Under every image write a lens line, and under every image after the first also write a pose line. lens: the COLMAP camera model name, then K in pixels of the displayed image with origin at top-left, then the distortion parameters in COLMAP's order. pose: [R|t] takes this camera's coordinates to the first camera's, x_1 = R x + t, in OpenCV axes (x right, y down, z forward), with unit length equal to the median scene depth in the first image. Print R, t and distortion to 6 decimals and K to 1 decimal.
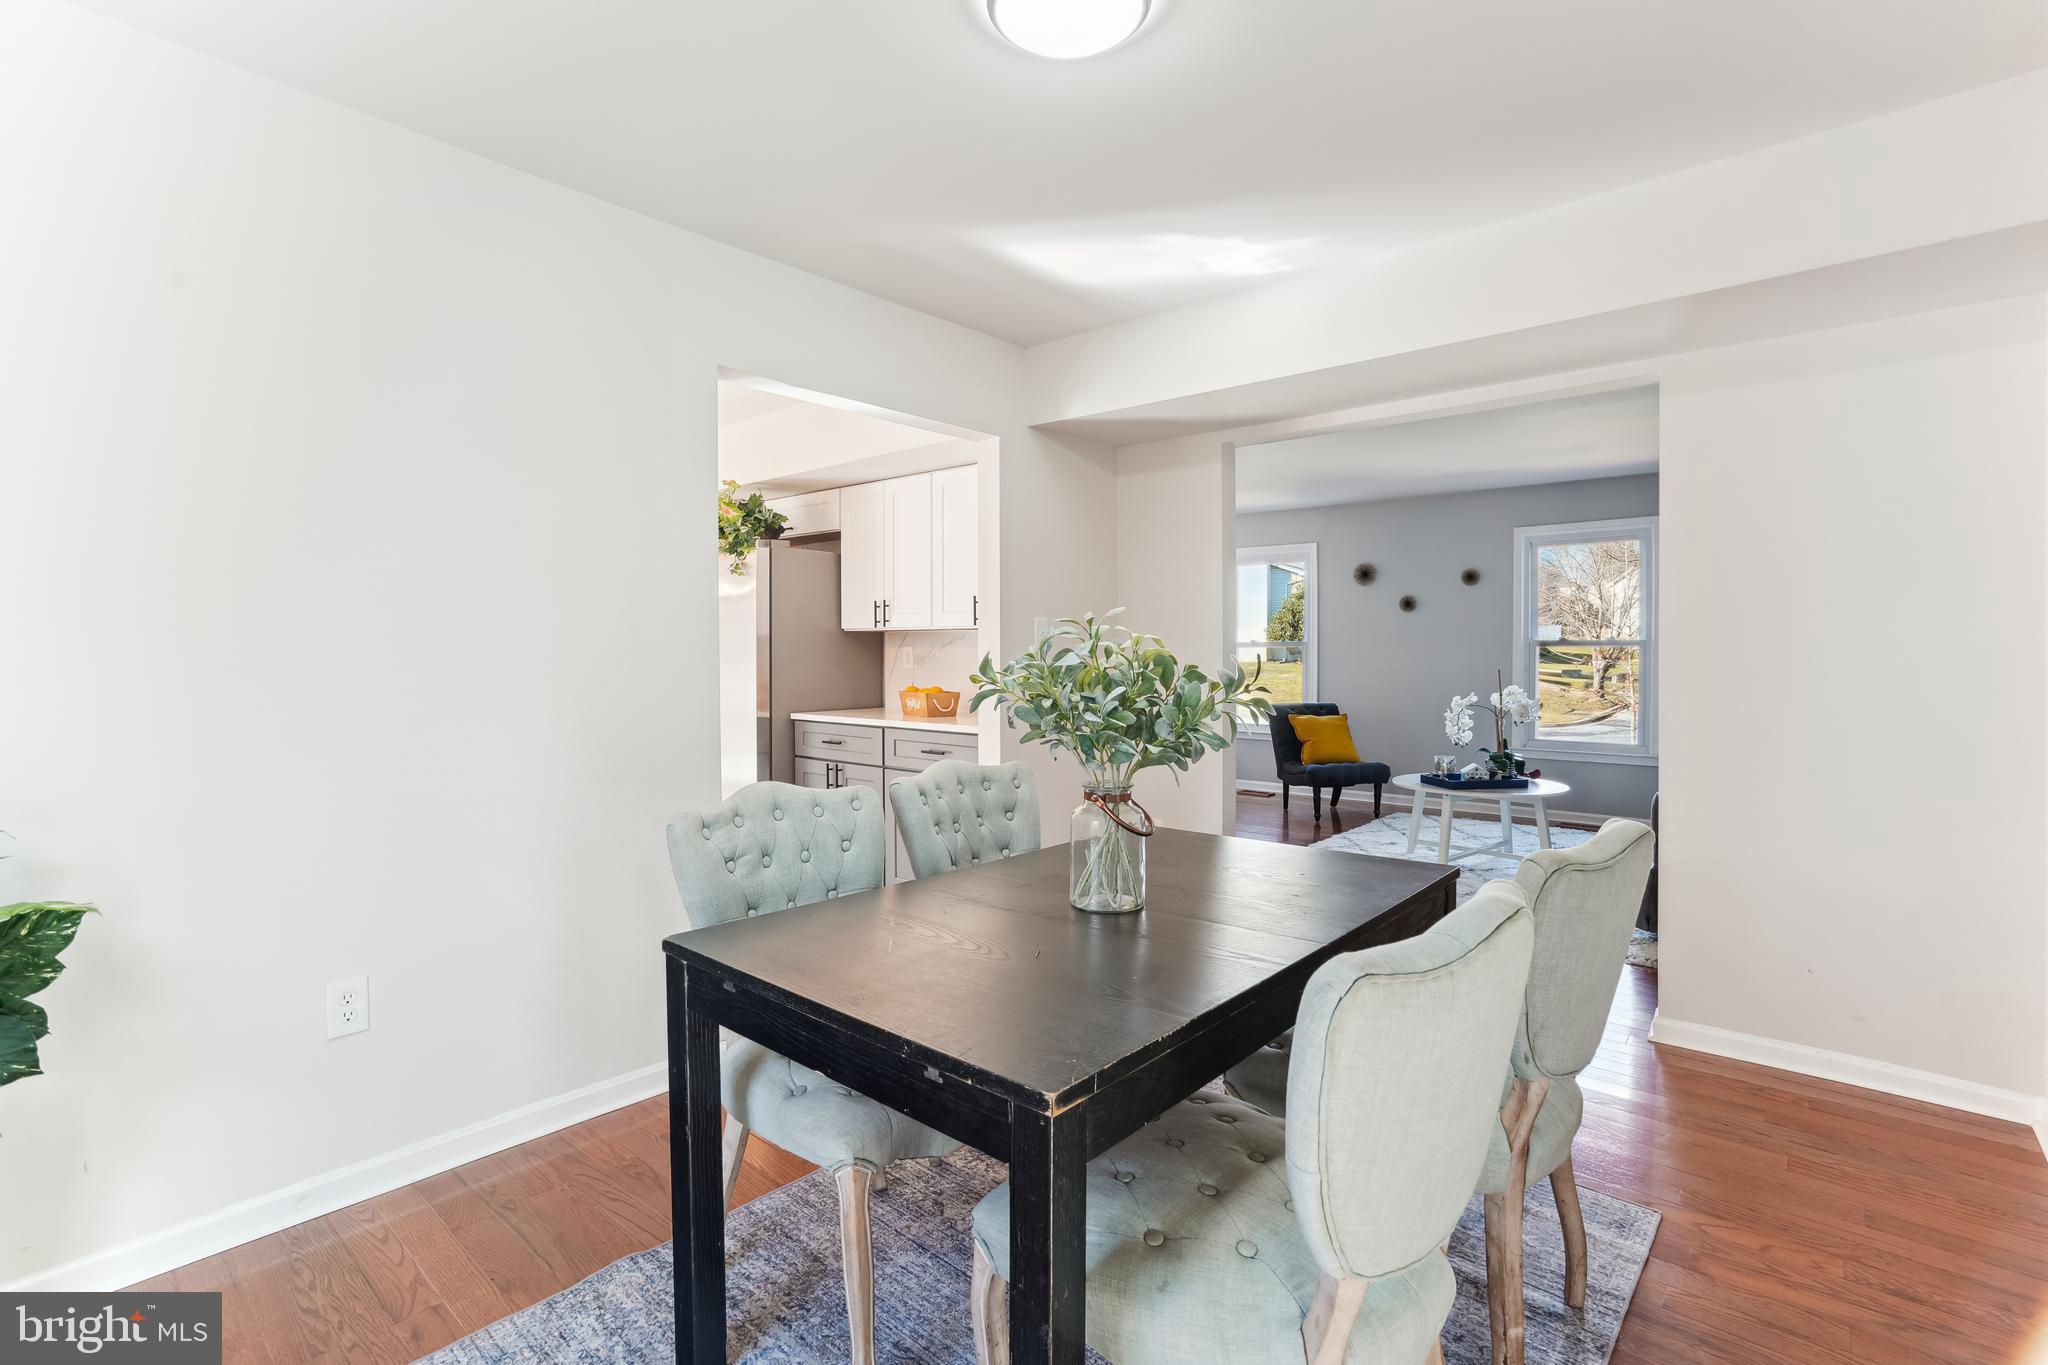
lens RADIAL K [[945.0, 0, 1031.6], [0, 945.0, 680.0], [0, 0, 1]] dist [-0.026686, 0.016051]
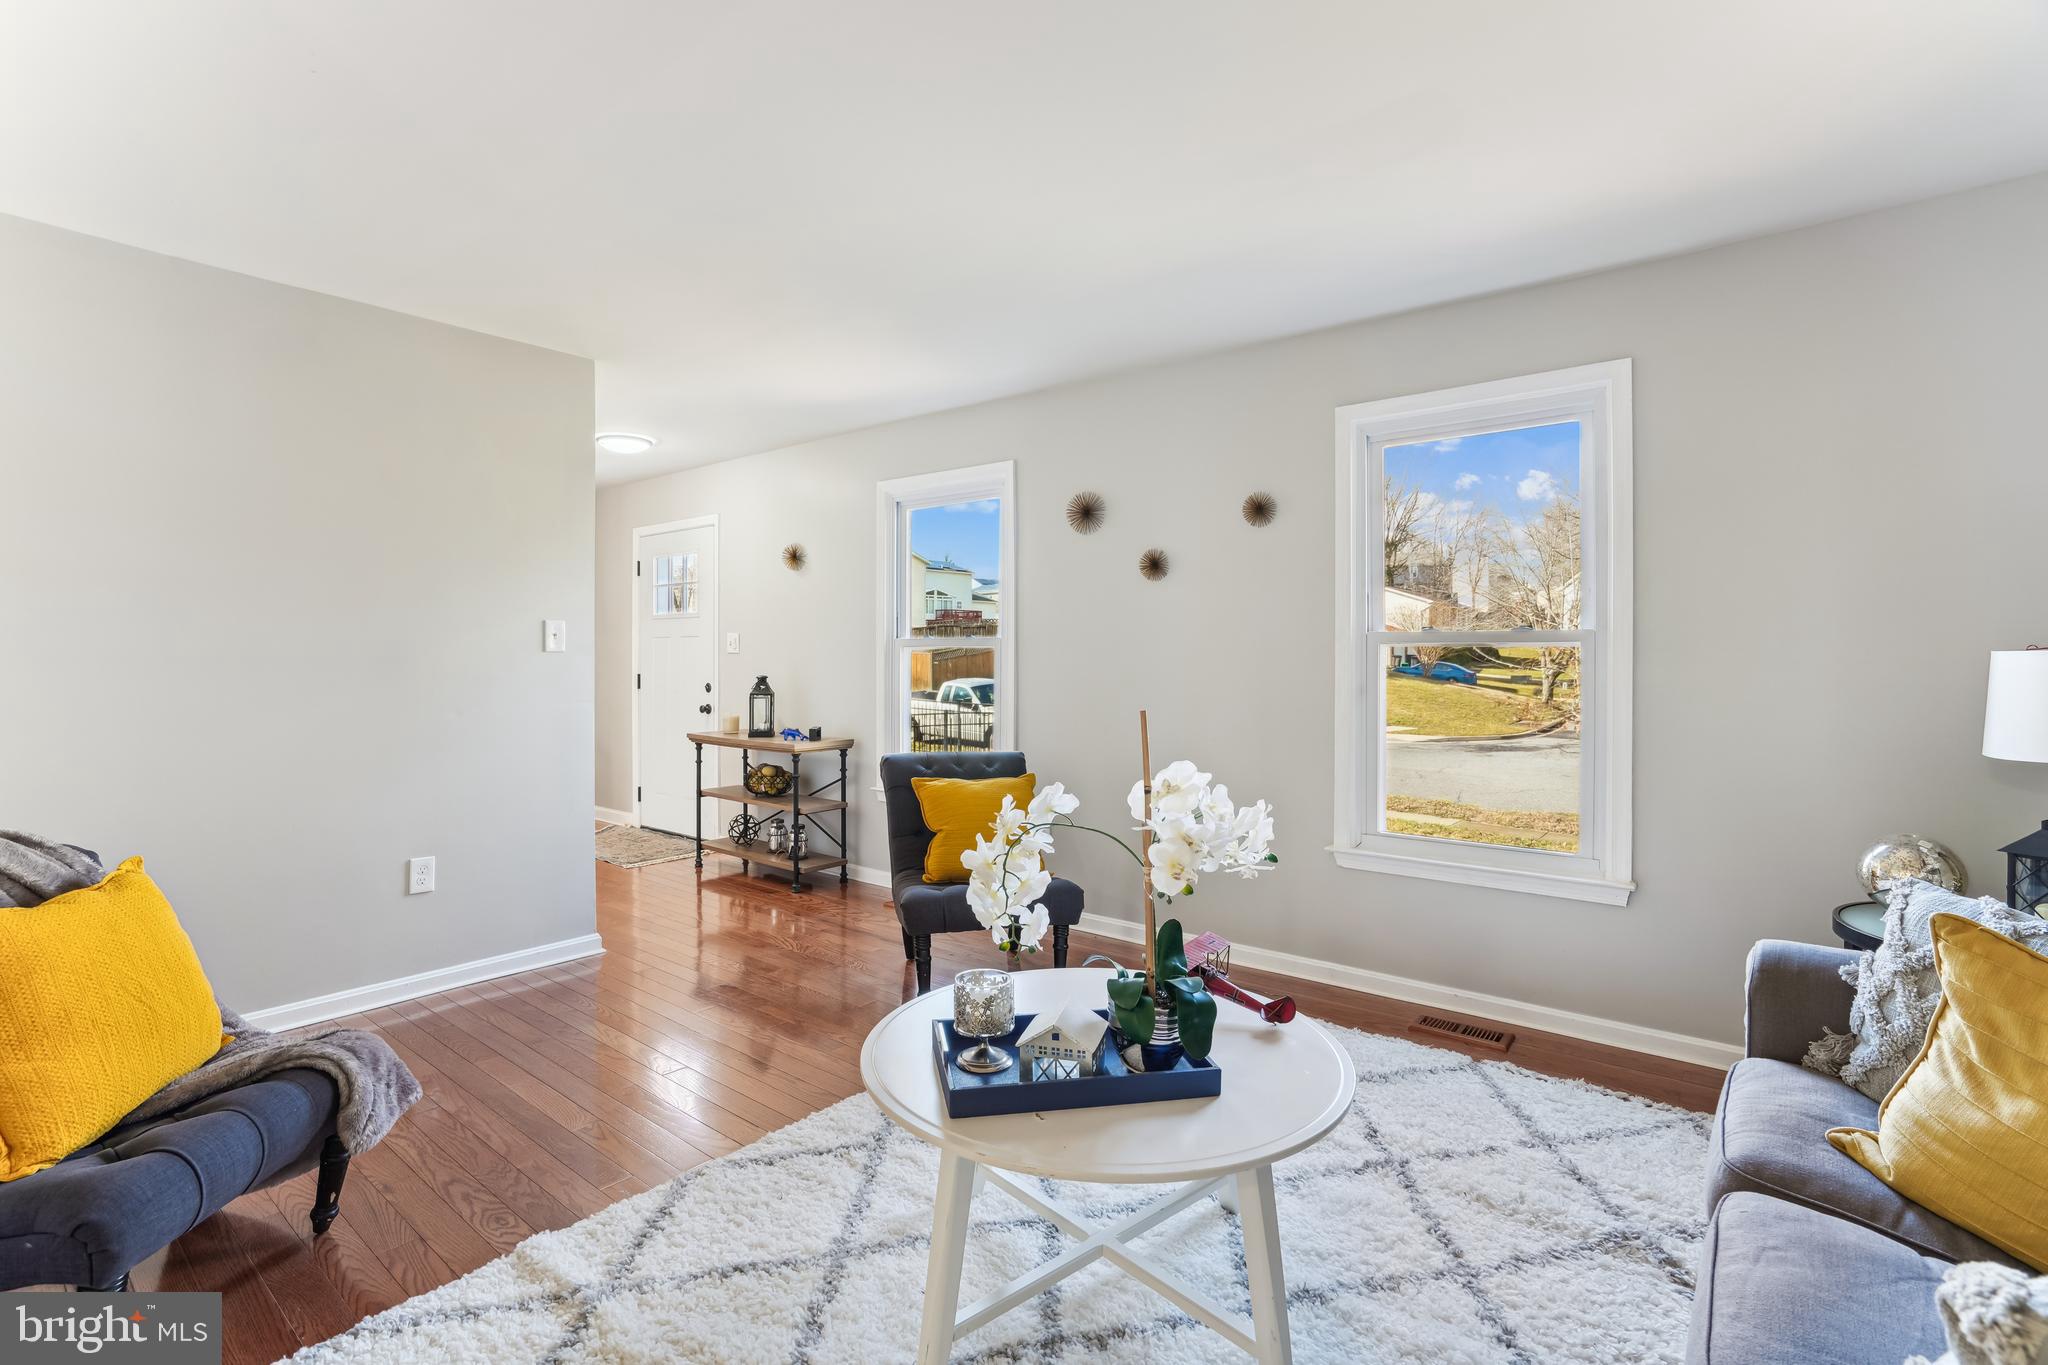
lens RADIAL K [[945.0, 0, 1019.0], [0, 945.0, 667.2], [0, 0, 1]] dist [-0.026686, 0.016051]
pose [[0.999604, -0.000291, 0.028146, 0.059903], [0.000818, 0.999824, -0.018726, -0.002609], [-0.028135, 0.018741, 0.999428, 0.091635]]
